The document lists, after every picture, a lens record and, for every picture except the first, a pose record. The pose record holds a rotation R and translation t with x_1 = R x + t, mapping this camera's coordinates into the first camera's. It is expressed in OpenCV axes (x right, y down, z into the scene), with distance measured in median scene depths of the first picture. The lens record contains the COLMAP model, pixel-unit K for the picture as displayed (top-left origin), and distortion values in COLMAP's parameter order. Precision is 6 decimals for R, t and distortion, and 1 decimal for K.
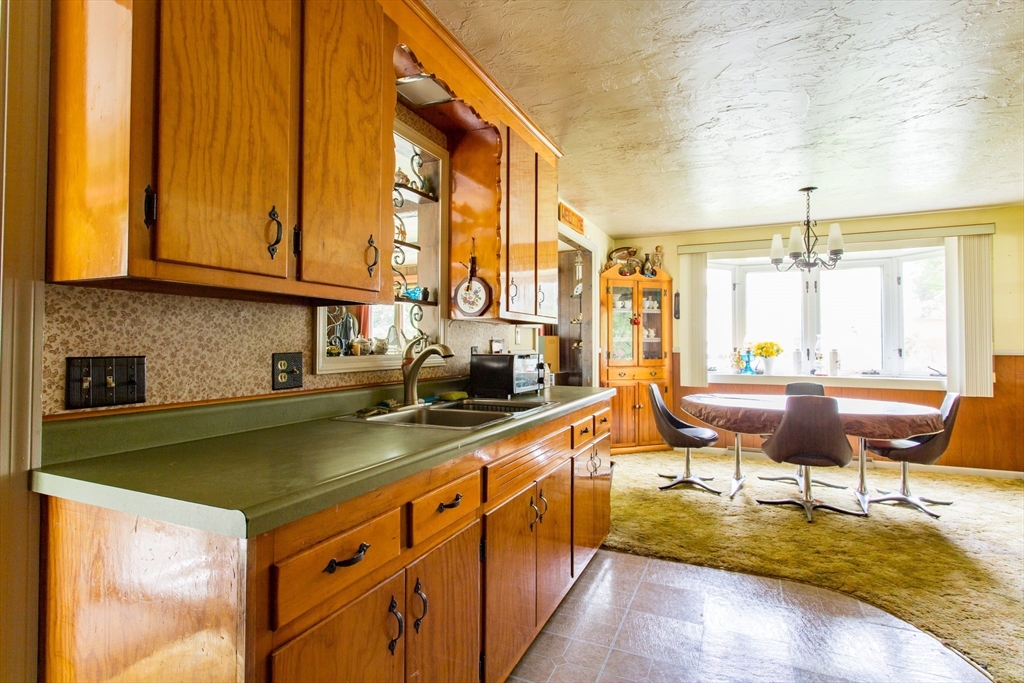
lens RADIAL K [[519.9, 0, 511.3], [0, 519.9, 335.2], [0, 0, 1]] dist [0.004651, 0.002448]
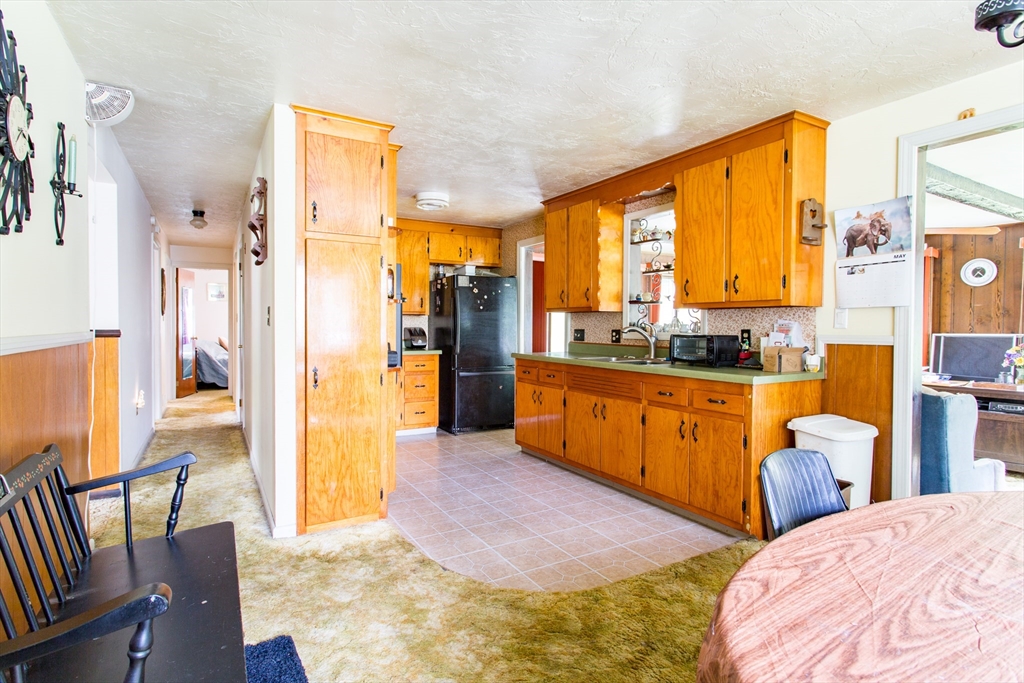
lens RADIAL K [[519.9, 0, 513.7], [0, 519.9, 340.1], [0, 0, 1]] dist [0.004651, 0.002448]
pose [[-0.579265, 0.000251, -0.815139, 2.147218], [-0.007099, 0.999960, 0.005353, 0.080296], [0.815109, 0.008887, -0.579240, 2.192515]]
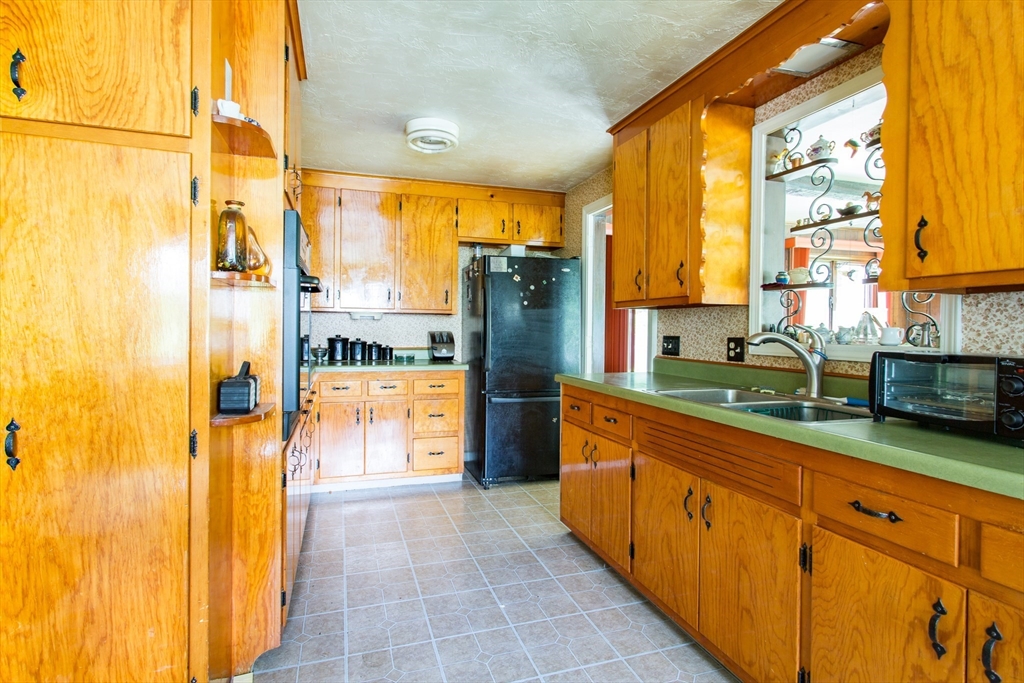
lens RADIAL K [[519.9, 0, 511.0], [0, 519.9, 337.0], [0, 0, 1]] dist [0.004651, 0.002448]
pose [[-0.739624, -0.015997, -0.672830, 1.091392], [-0.016318, 0.999850, -0.005835, 0.053267], [0.672822, 0.006663, -0.739774, 1.718714]]
